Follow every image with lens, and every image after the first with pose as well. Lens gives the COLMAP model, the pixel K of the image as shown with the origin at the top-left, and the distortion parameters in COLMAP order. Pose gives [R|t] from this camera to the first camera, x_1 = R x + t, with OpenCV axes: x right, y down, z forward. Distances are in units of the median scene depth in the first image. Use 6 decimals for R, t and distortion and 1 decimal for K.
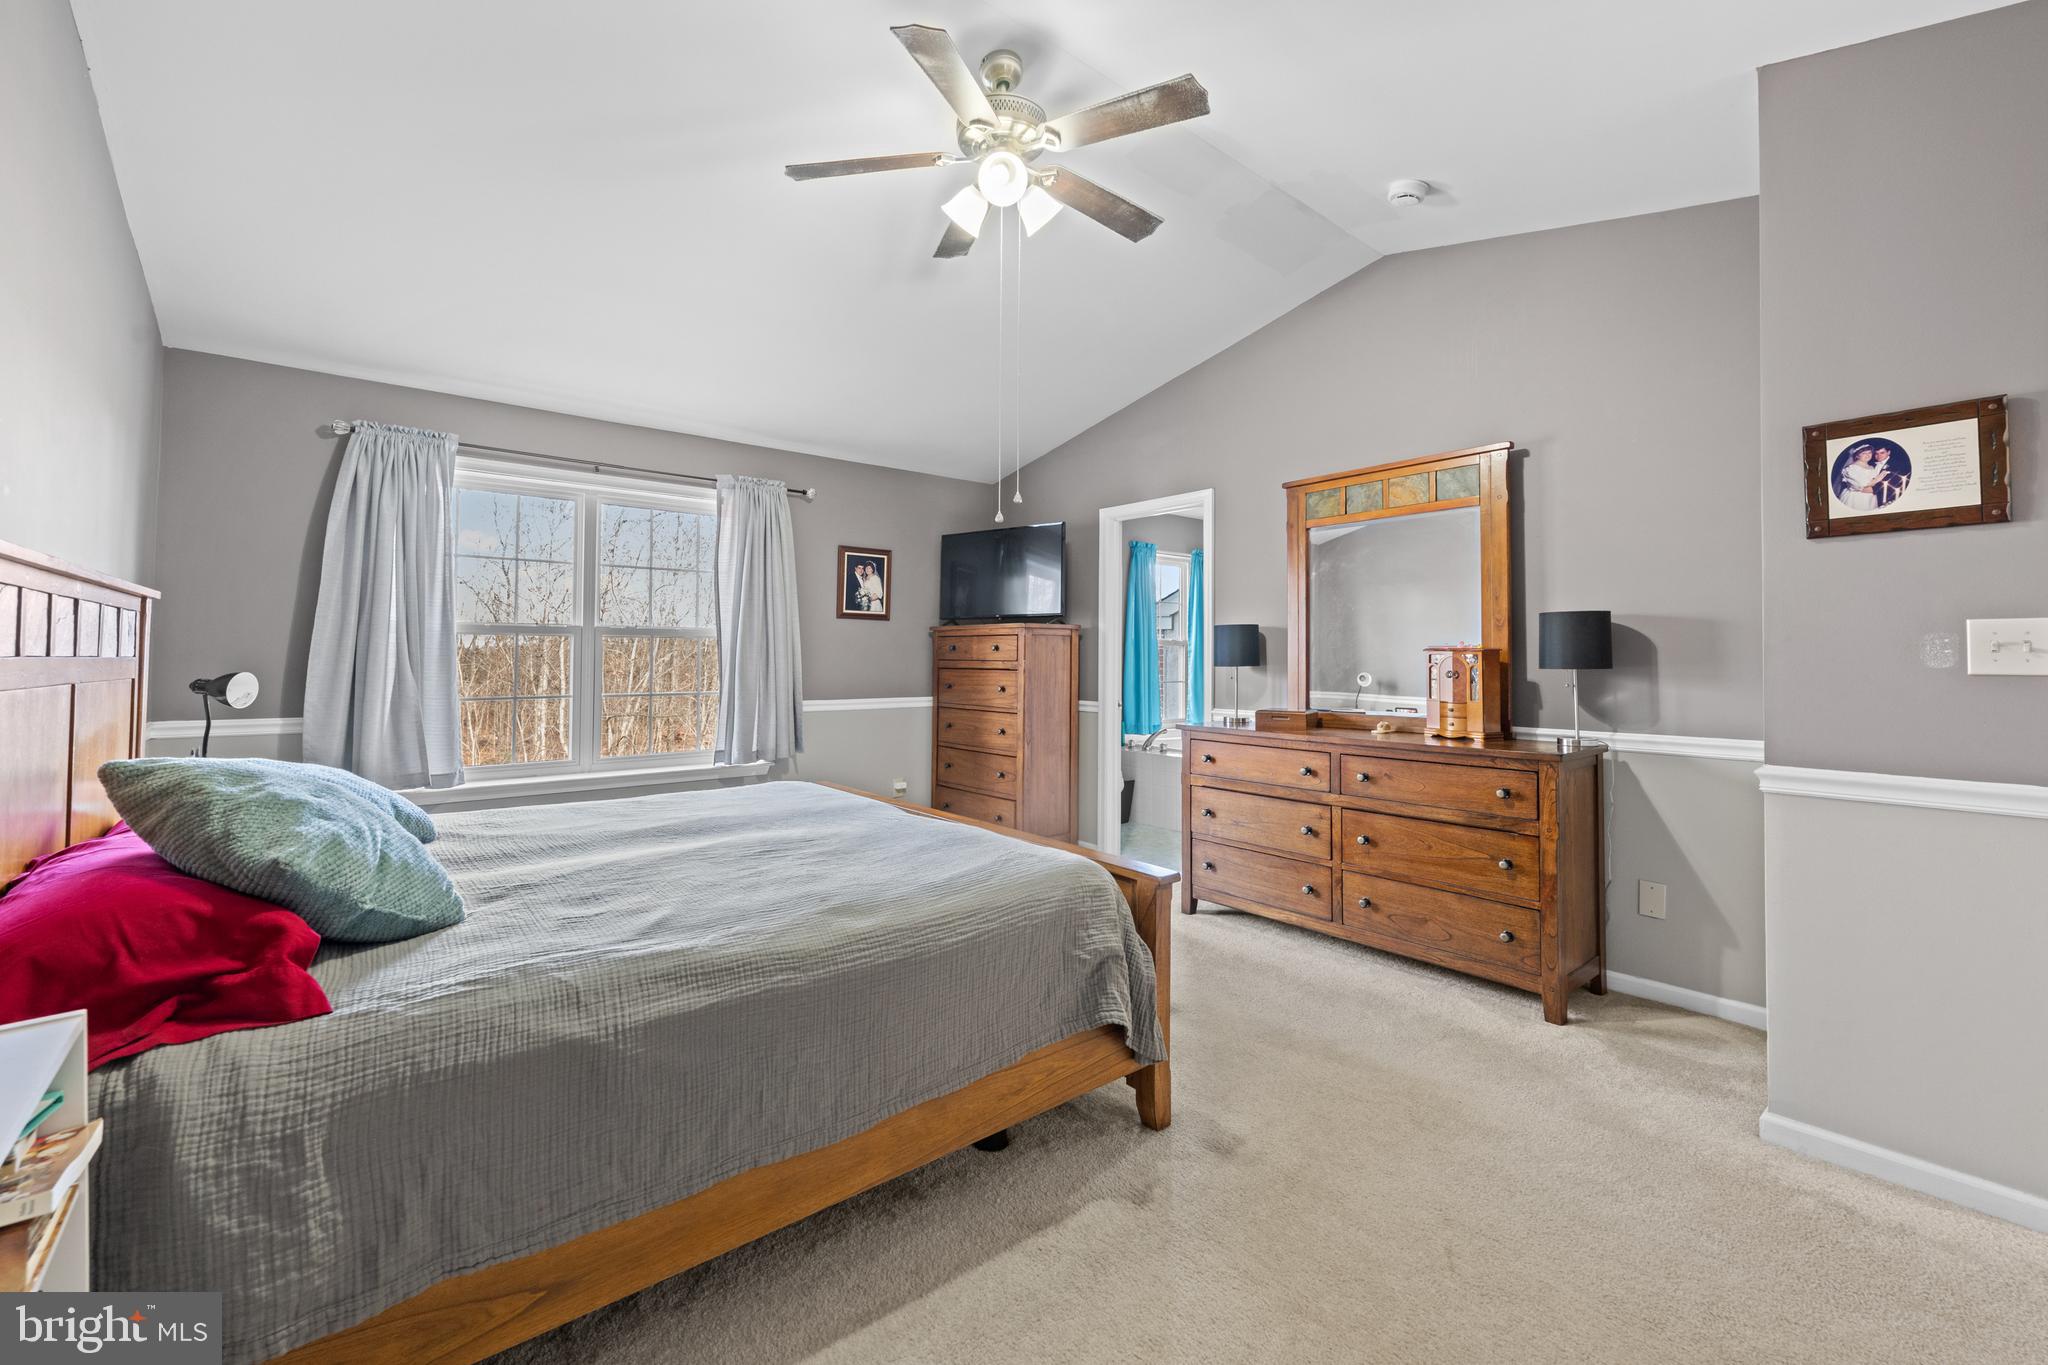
lens RADIAL K [[827.5, 0, 1020.8], [0, 827.5, 639.6], [0, 0, 1]] dist [-0.003902, 0.000631]
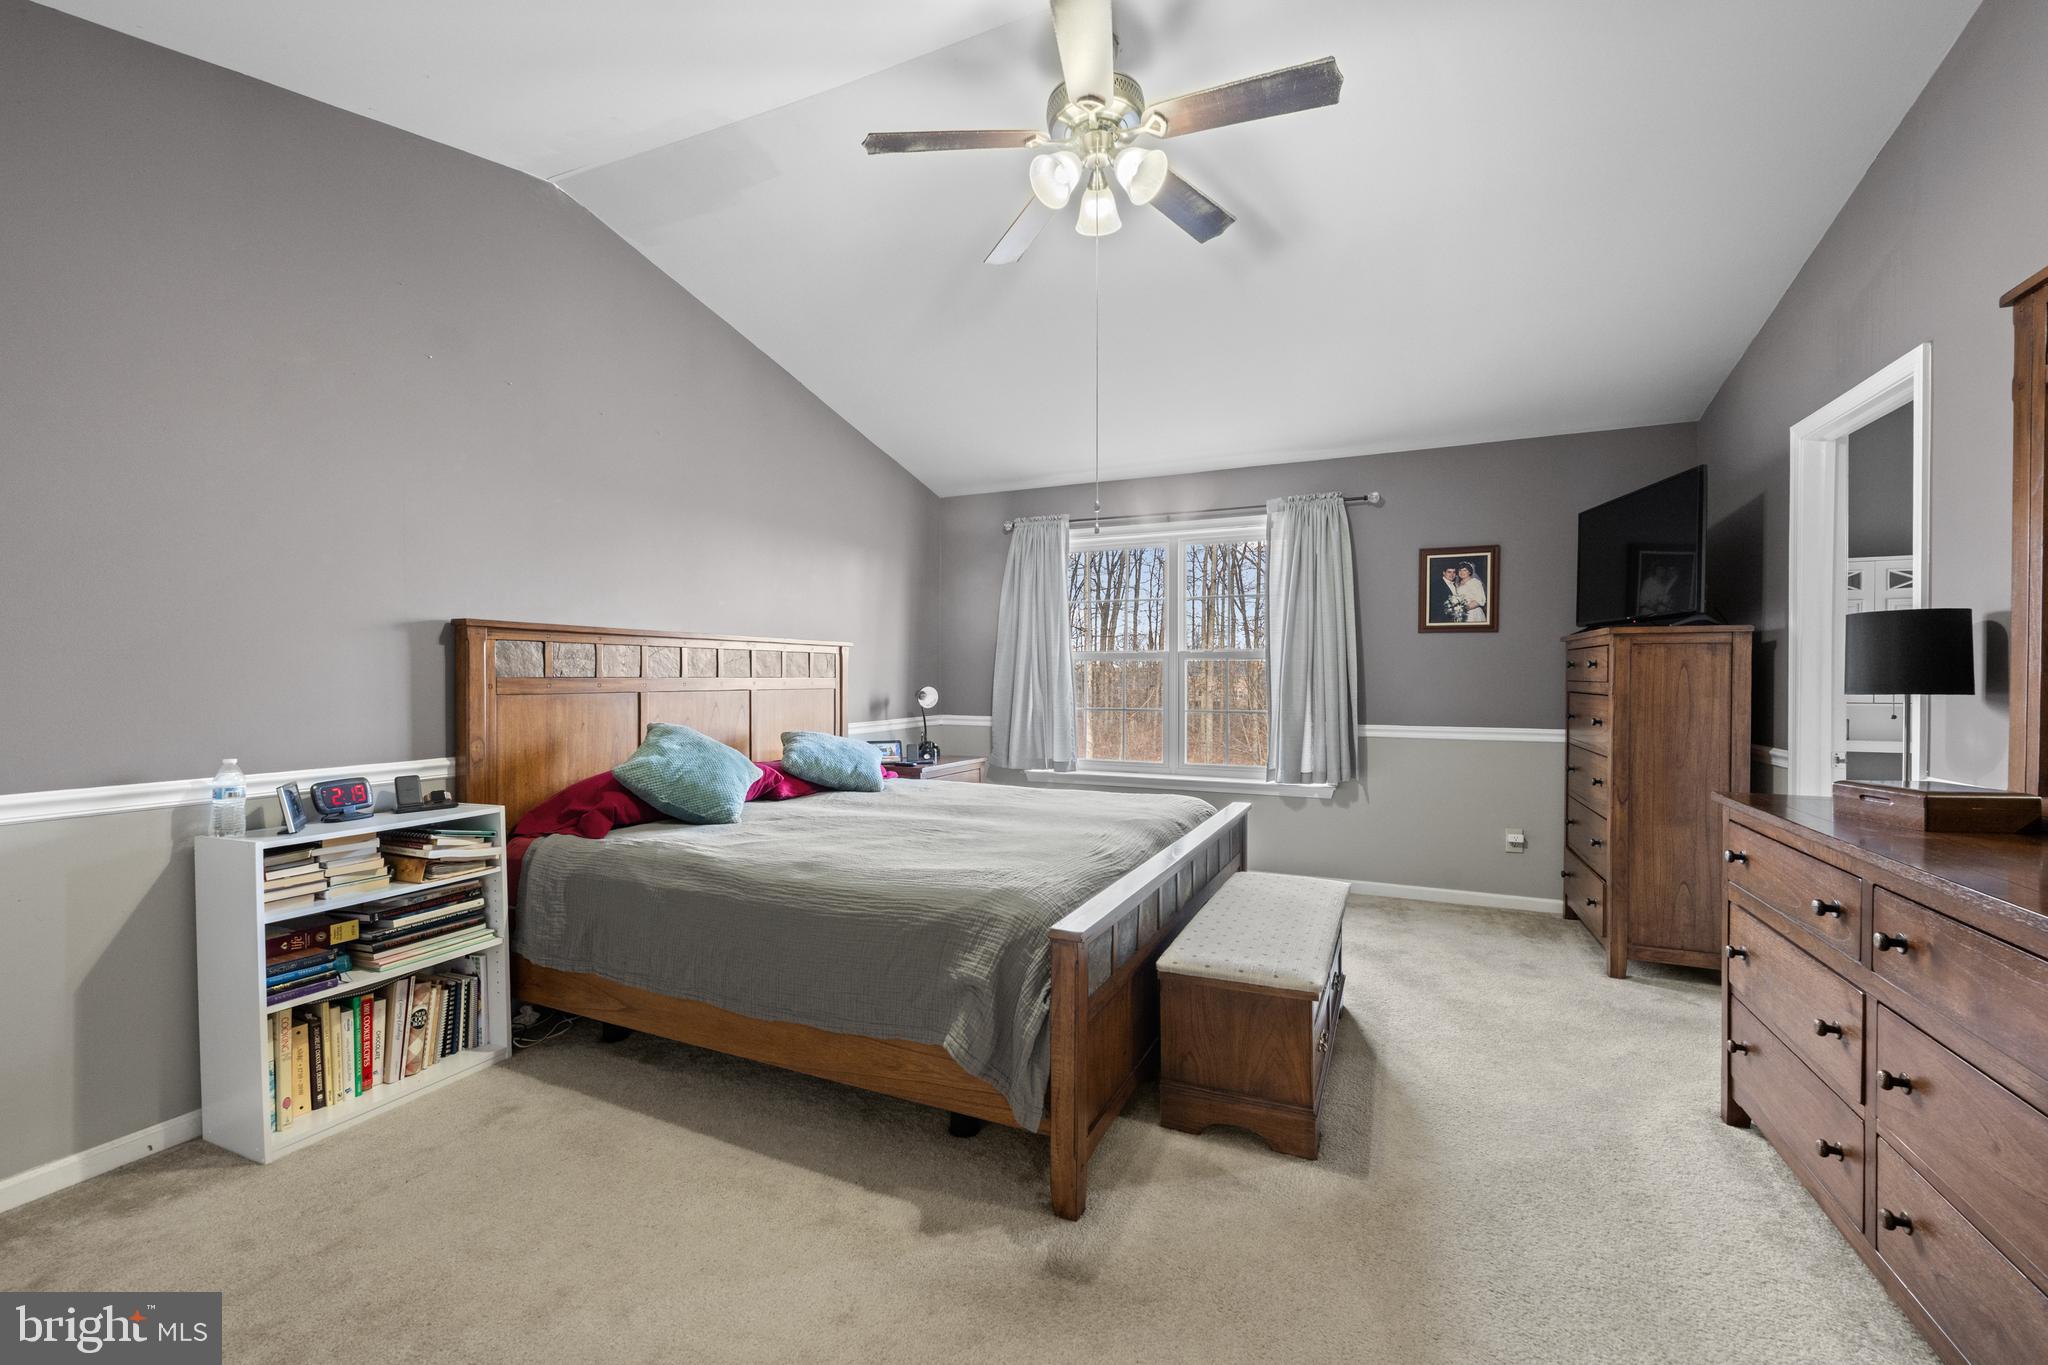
lens RADIAL K [[827.5, 0, 1024.4], [0, 827.5, 681.9], [0, 0, 1]] dist [-0.003902, 0.000631]
pose [[0.448955, 0.002841, -0.893550, 0.394268], [0.019094, 0.999736, 0.012772, 0.007295], [0.893350, -0.022796, 0.448782, 0.249339]]
